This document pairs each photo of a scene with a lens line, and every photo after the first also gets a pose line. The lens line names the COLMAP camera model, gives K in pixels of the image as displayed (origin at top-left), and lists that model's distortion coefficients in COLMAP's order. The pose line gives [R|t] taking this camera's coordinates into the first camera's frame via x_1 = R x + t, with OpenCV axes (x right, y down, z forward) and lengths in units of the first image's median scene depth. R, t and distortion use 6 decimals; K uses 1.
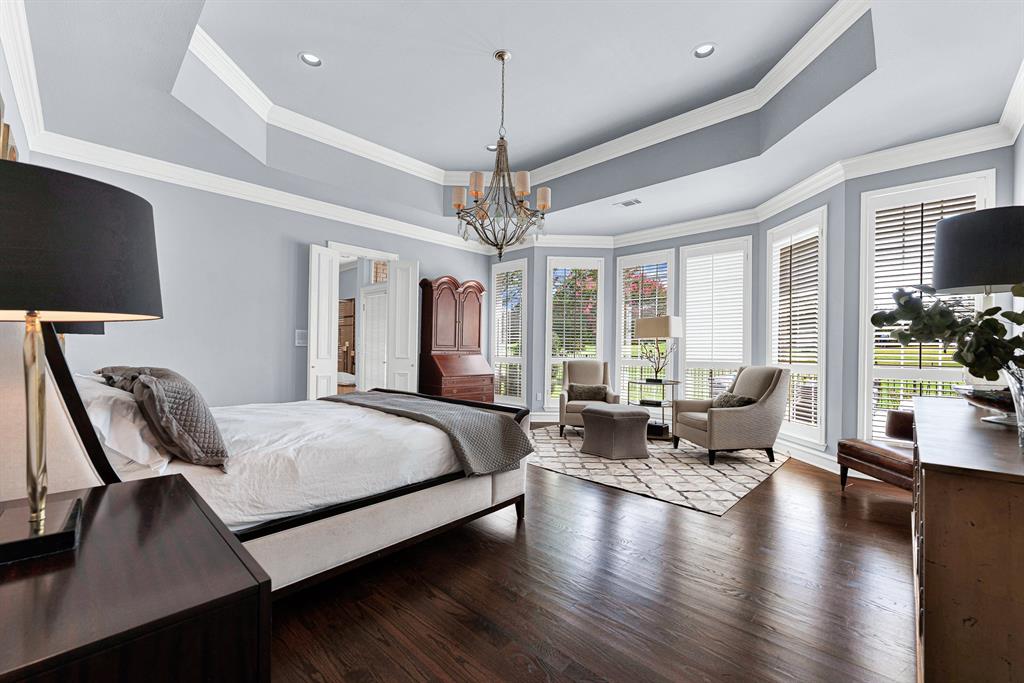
lens RADIAL K [[418.8, 0, 513.7], [0, 418.8, 348.9], [0, 0, 1]] dist [-0.000110, 0.000060]
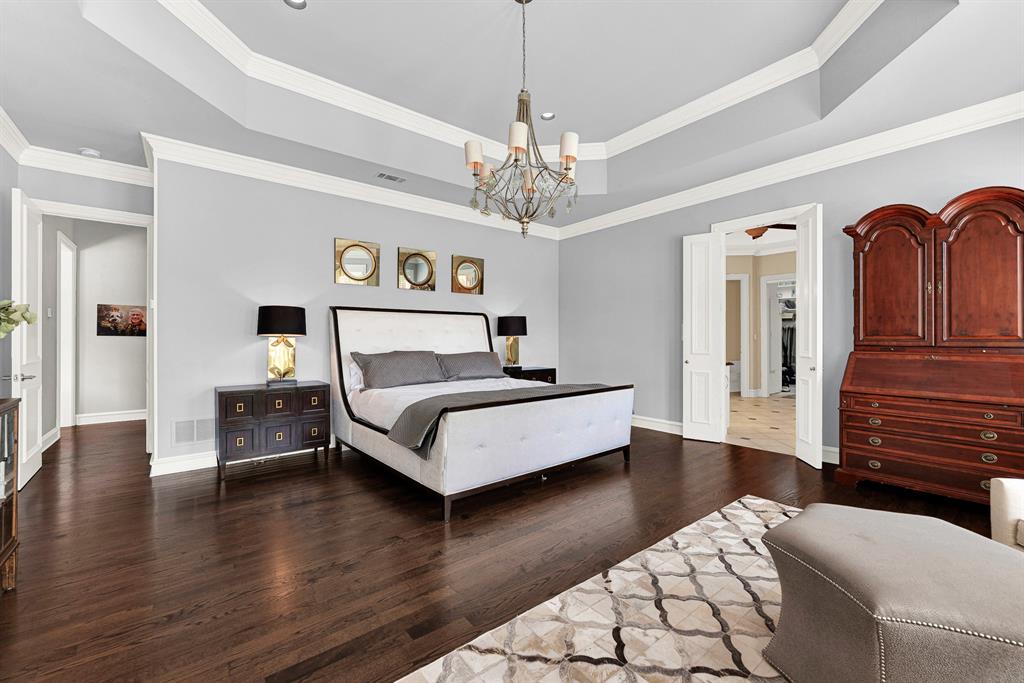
lens RADIAL K [[418.8, 0, 514.3], [0, 418.8, 338.9], [0, 0, 1]] dist [-0.000110, 0.000060]
pose [[-0.142602, -0.014470, -0.989674, 0.668846], [0.004245, 0.999875, -0.015231, 0.005347], [0.989771, -0.006373, -0.142522, 0.920678]]
